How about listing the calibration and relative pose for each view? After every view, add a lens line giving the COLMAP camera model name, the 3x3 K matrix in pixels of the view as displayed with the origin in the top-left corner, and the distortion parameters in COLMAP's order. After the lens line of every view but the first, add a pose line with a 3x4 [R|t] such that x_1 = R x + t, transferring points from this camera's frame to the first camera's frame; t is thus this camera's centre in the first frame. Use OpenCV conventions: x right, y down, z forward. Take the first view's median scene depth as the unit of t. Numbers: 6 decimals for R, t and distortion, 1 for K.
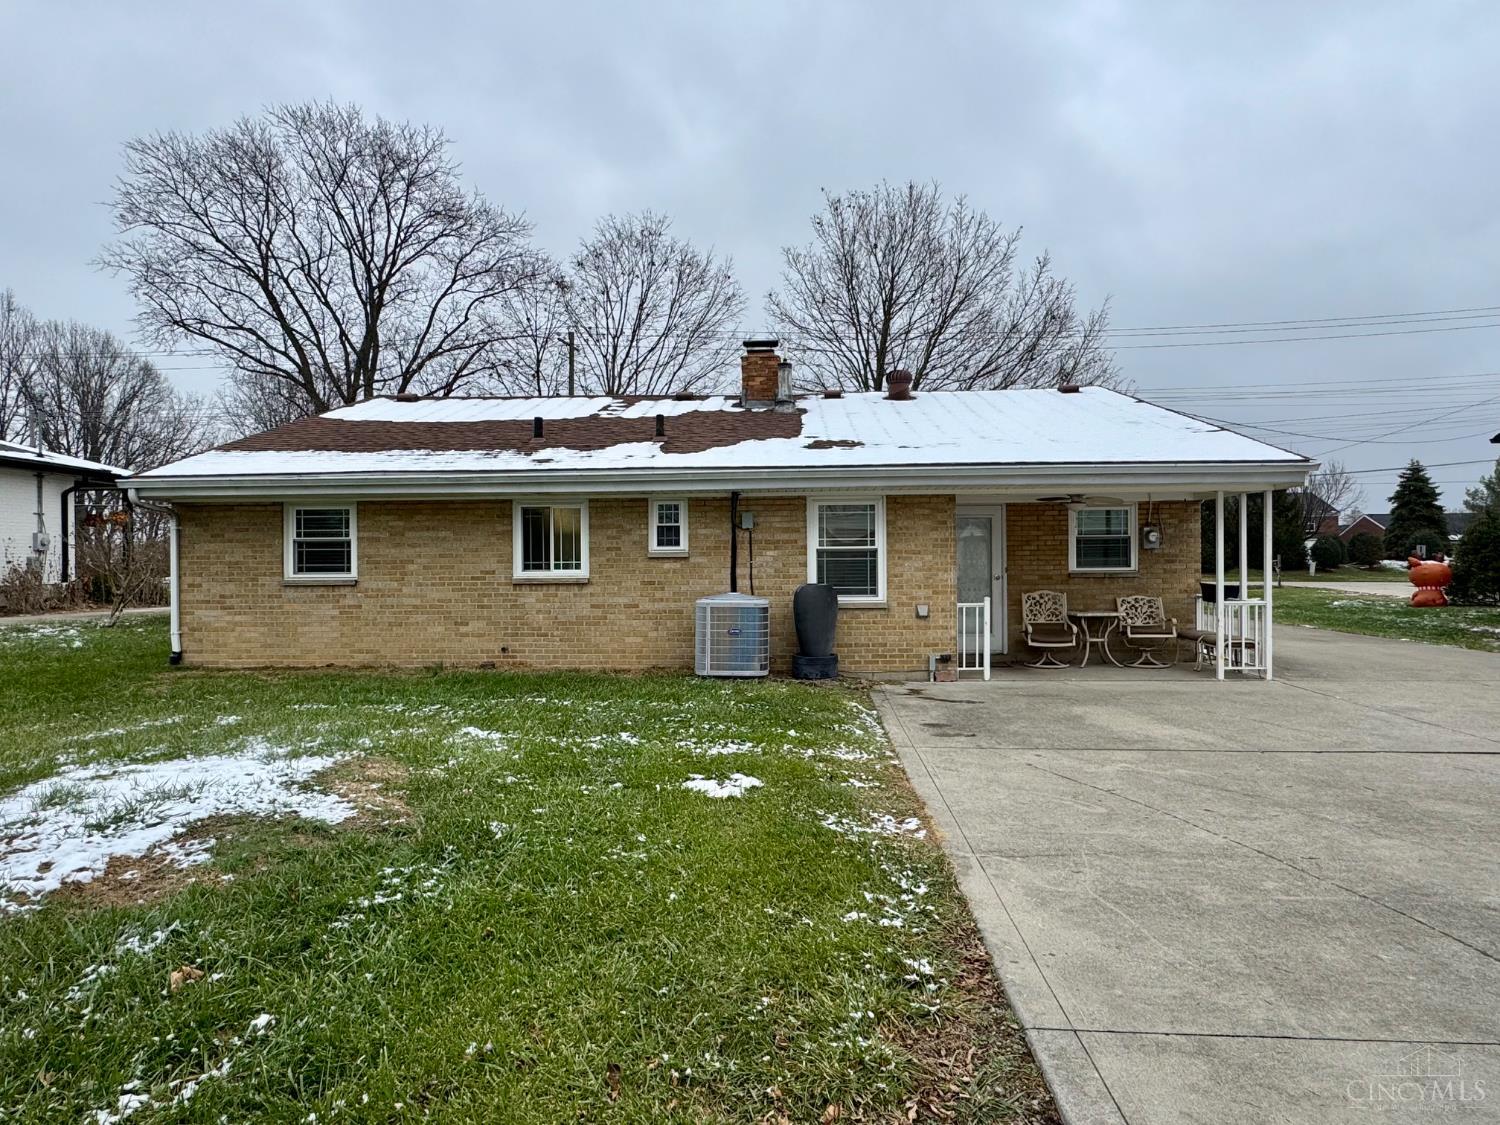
lens RADIAL K [[848.0, 0, 750.0], [0, 848.0, 562.5], [0, 0, 1]] dist [-0.002679, 0.000061]
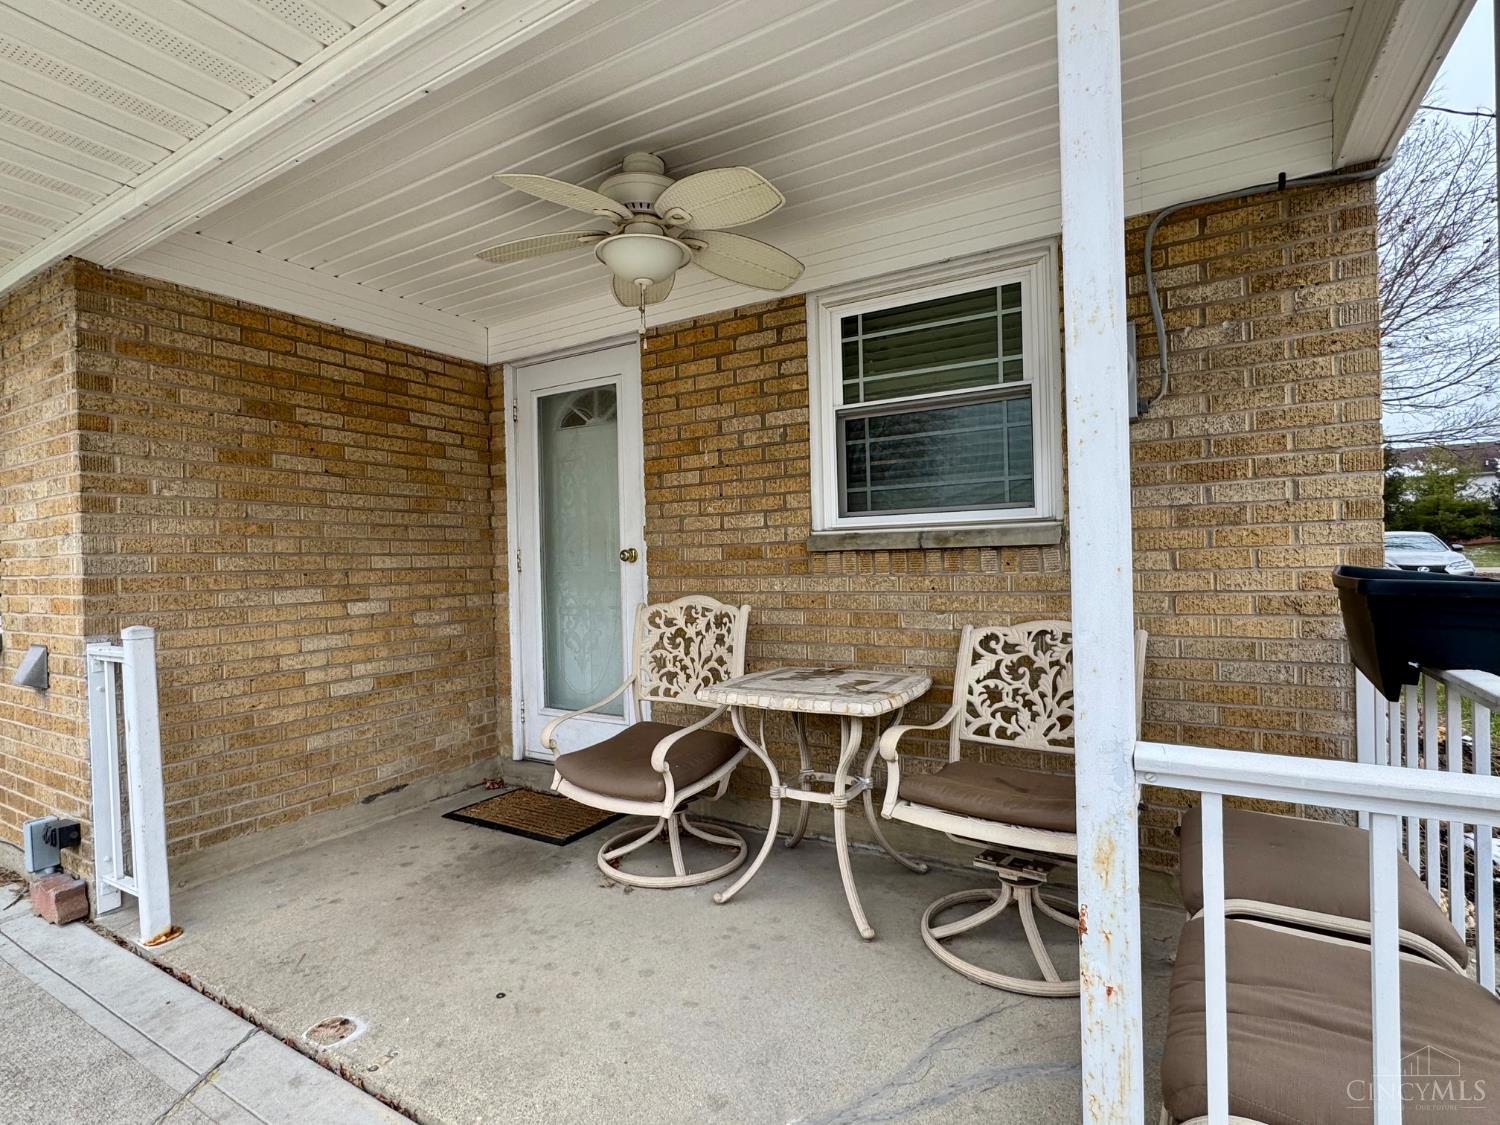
lens RADIAL K [[738.0, 0, 750.0], [0, 738.0, 562.5], [0, 0, 1]] dist [-0.000330, -0.000522]
pose [[0.883178, -0.011108, -0.468906, 0.530920], [0.016584, 0.999834, 0.007552, 0.021244], [0.468745, -0.014446, 0.883216, 0.850360]]
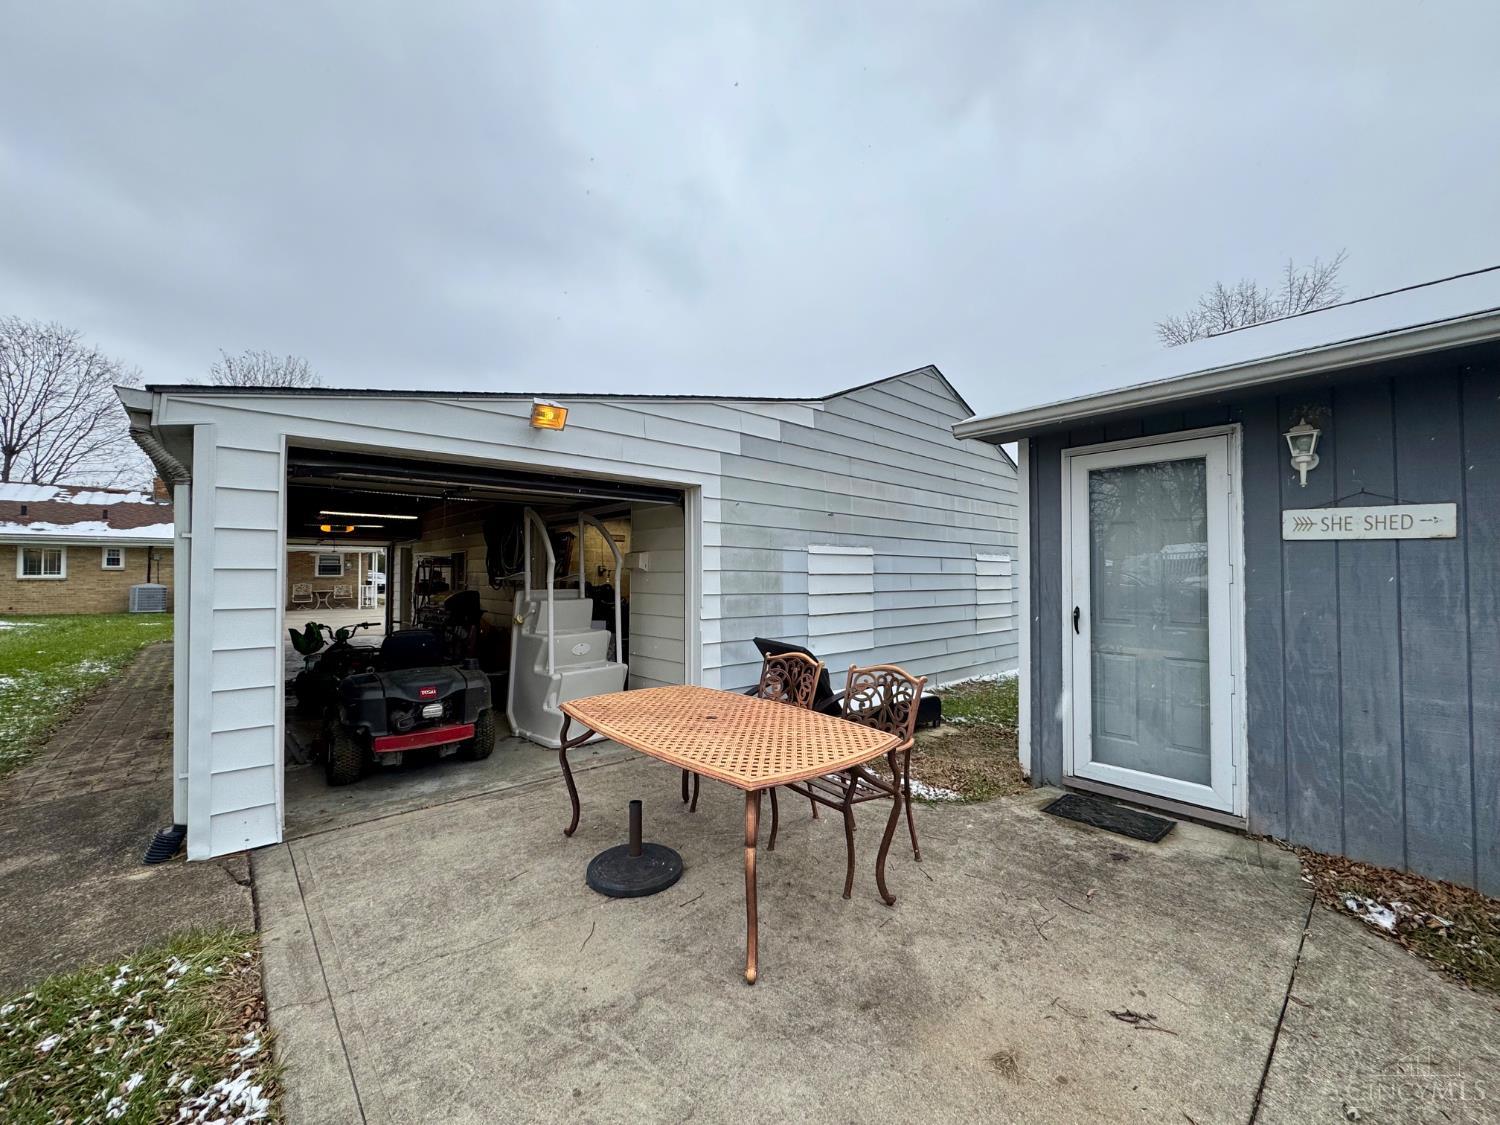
lens RADIAL K [[596.6, 0, 750.0], [0, 596.6, 562.5], [0, 0, 1]] dist [-0.002205, 0.000284]
pose [[0.702792, 0.020546, 0.711099, -0.022570], [-0.003804, 0.999677, -0.025124, 0.008988], [-0.711386, 0.014952, 0.702643, -1.604391]]
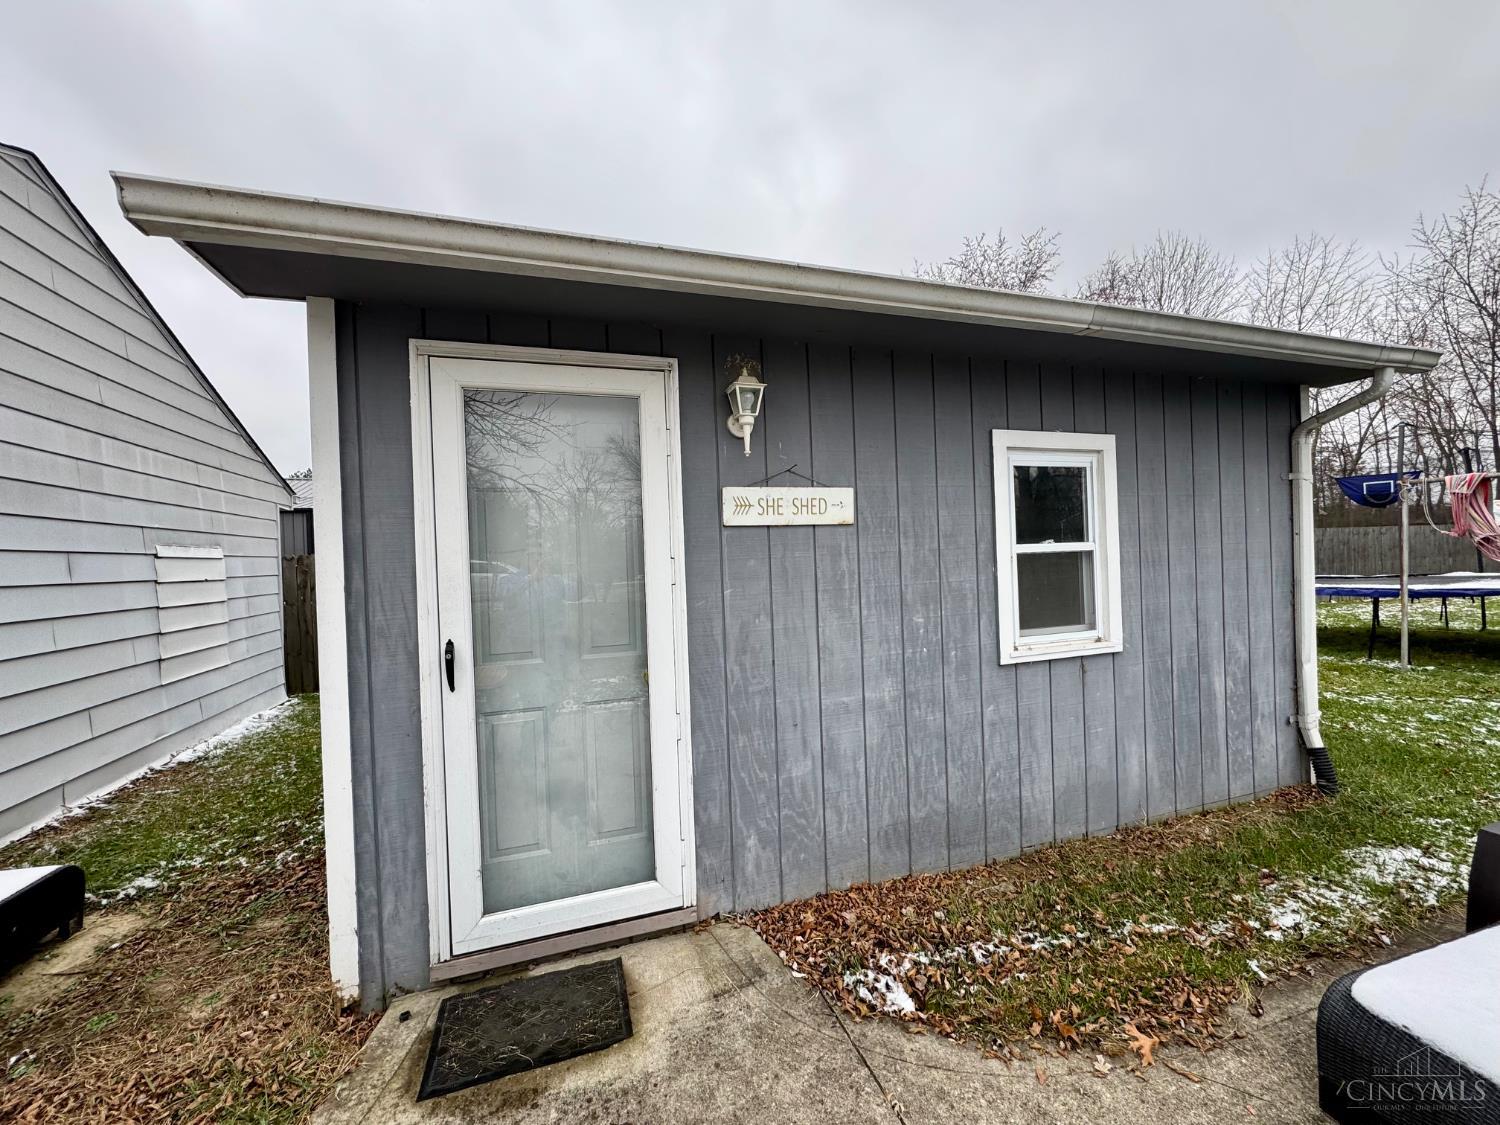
lens RADIAL K [[596.6, 0, 750.0], [0, 596.6, 562.5], [0, 0, 1]] dist [-0.002205, 0.000284]
pose [[-0.379677, 0.007661, 0.925087, 0.161998], [0.035872, 0.999336, 0.006446, 0.002682], [-0.924423, 0.035633, -0.379700, -1.506998]]
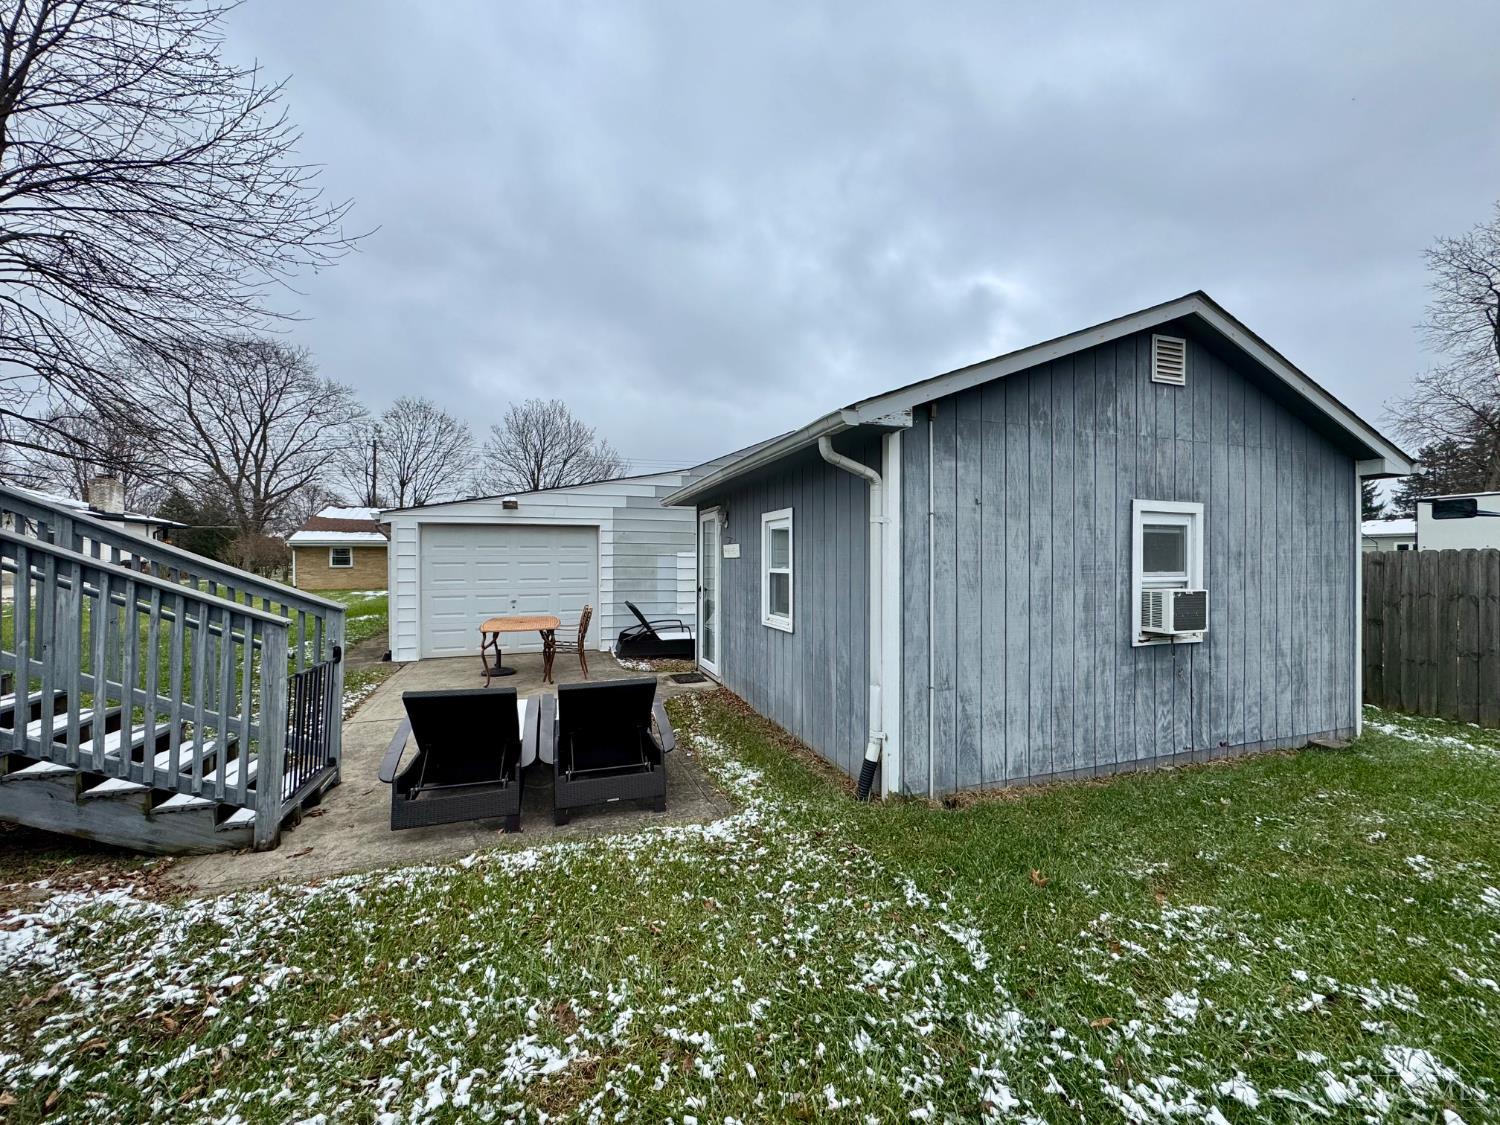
lens RADIAL K [[596.6, 0, 750.0], [0, 596.6, 562.5], [0, 0, 1]] dist [-0.002205, 0.000284]
pose [[0.918257, 0.003418, 0.395971, 0.130631], [-0.003549, 0.999994, -0.000402, -0.004884], [-0.395970, -0.001036, 0.918263, -2.236118]]
